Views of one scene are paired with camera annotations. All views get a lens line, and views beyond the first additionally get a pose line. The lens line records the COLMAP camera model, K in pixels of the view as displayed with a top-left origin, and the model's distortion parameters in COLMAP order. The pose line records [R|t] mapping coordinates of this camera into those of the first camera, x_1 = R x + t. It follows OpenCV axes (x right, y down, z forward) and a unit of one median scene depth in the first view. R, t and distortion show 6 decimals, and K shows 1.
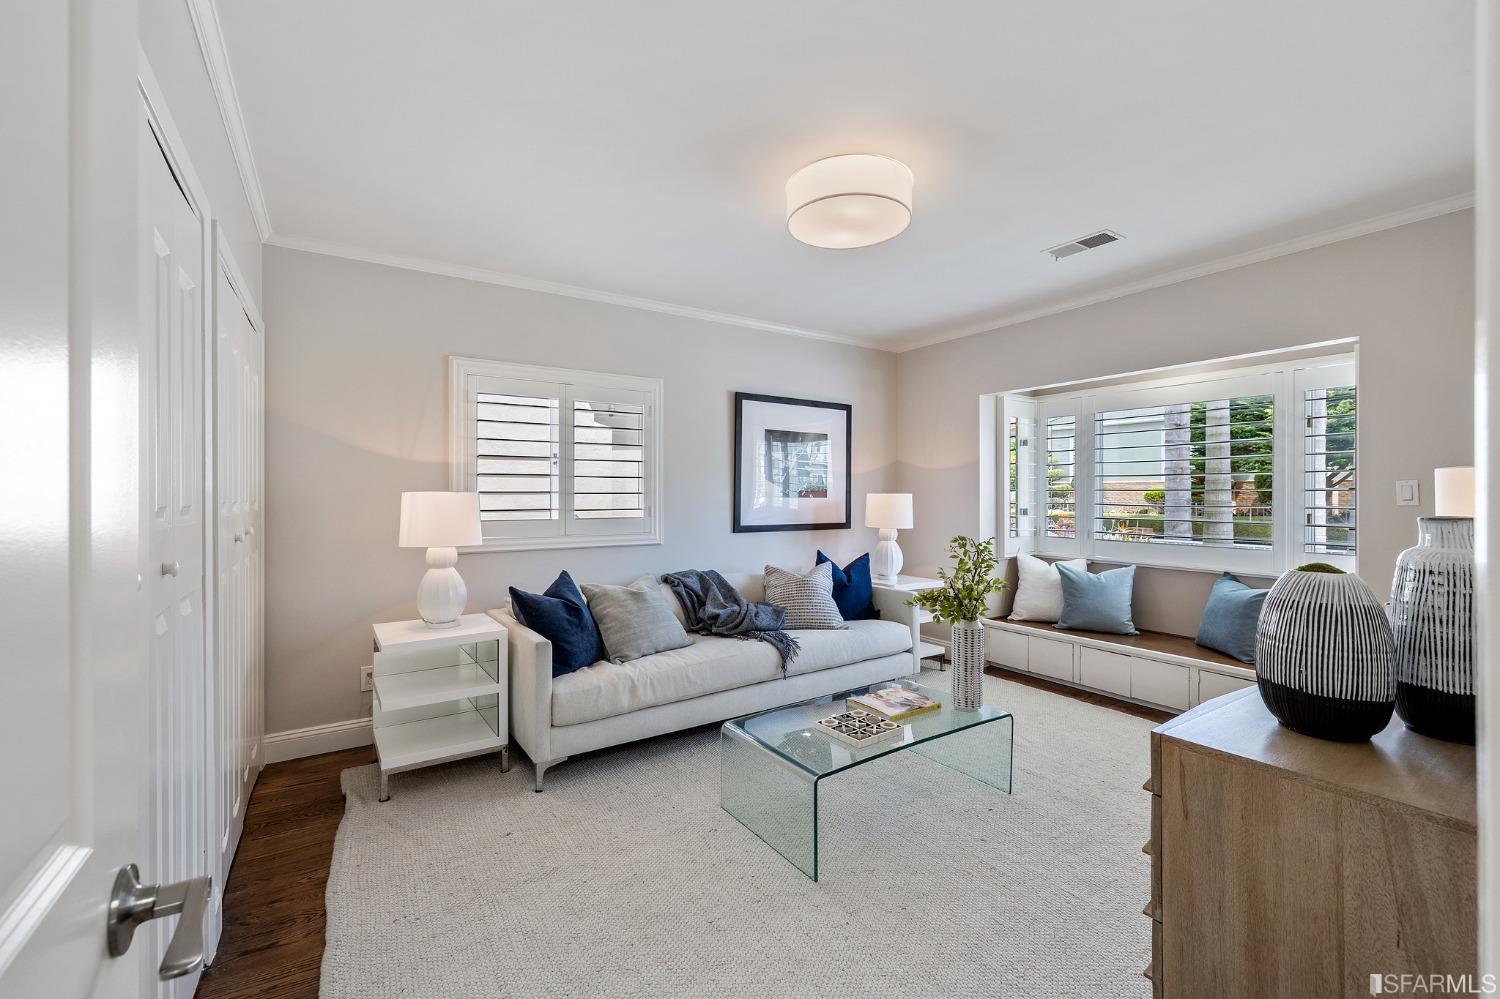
lens RADIAL K [[633.6, 0, 752.0], [0, 633.6, 489.0], [0, 0, 1]] dist [-0.001724, -0.000091]
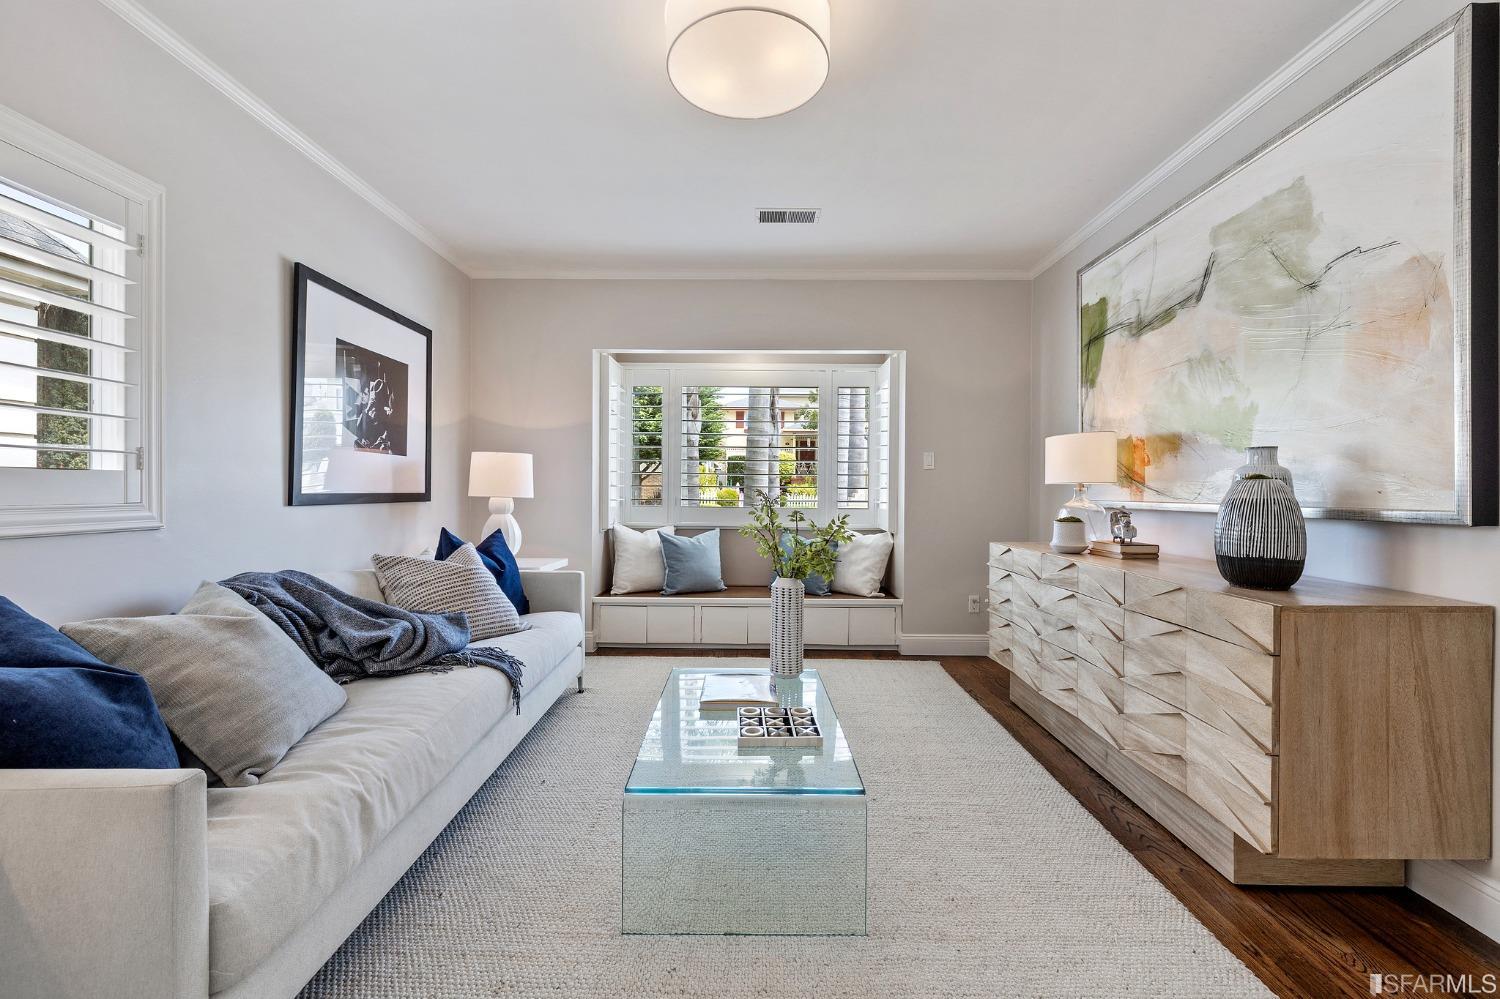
lens RADIAL K [[633.6, 0, 752.0], [0, 633.6, 489.0], [0, 0, 1]] dist [-0.001724, -0.000091]
pose [[0.552557, 0.002765, 0.833470, -0.290664], [-0.013393, 0.999895, 0.005563, 0.046998], [-0.833367, -0.014237, 0.552536, 0.347496]]
